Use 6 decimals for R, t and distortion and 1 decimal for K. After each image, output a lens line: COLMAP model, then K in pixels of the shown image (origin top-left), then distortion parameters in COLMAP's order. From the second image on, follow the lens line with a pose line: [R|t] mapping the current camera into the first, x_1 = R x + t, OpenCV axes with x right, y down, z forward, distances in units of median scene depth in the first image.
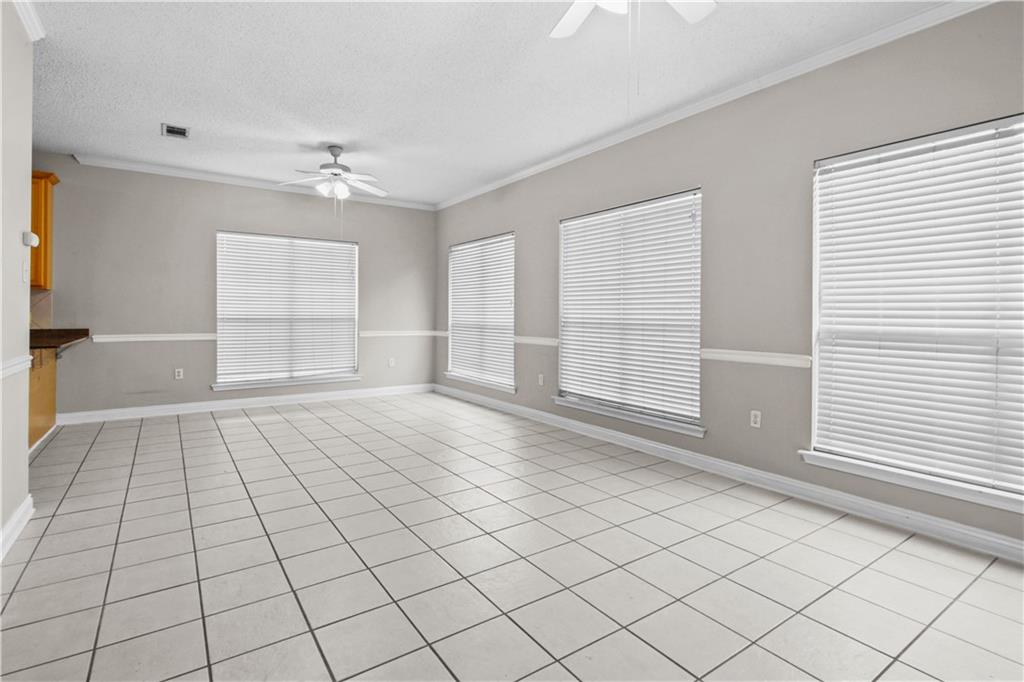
lens RADIAL K [[490.4, 0, 510.9], [0, 490.4, 317.4], [0, 0, 1]] dist [0.001915, 0.000380]
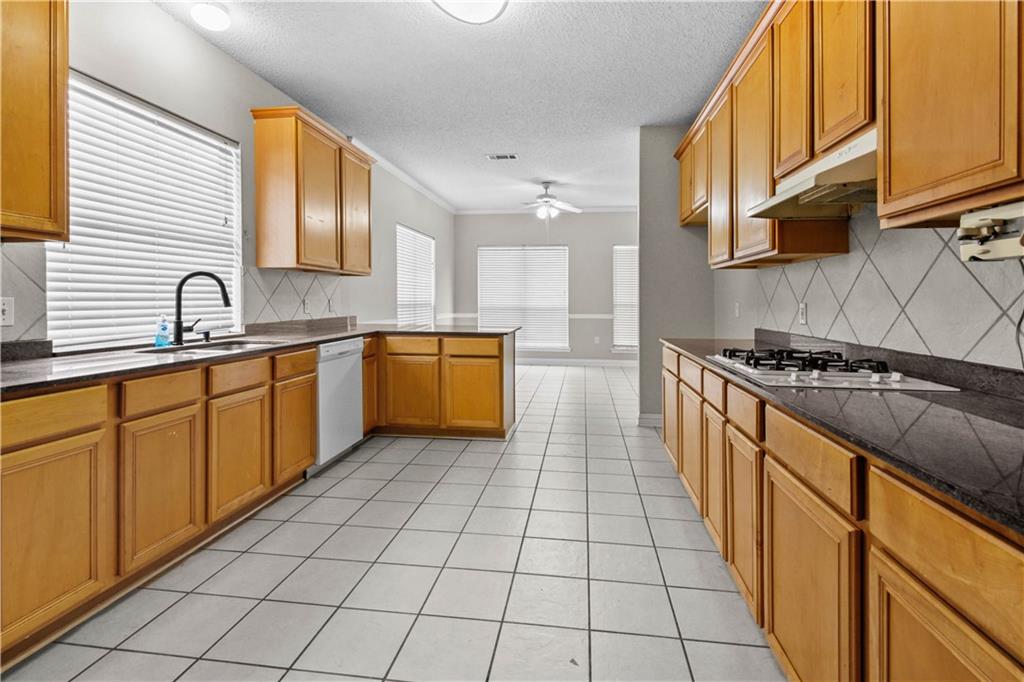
lens RADIAL K [[497.9, 0, 513.3], [0, 497.9, 297.8], [0, 0, 1]] dist [0.001975, 0.000301]
pose [[0.675658, -0.004321, 0.737203, -1.243422], [0.004216, 0.999989, 0.001997, -0.015571], [-0.737203, 0.001759, 0.675669, 0.087716]]
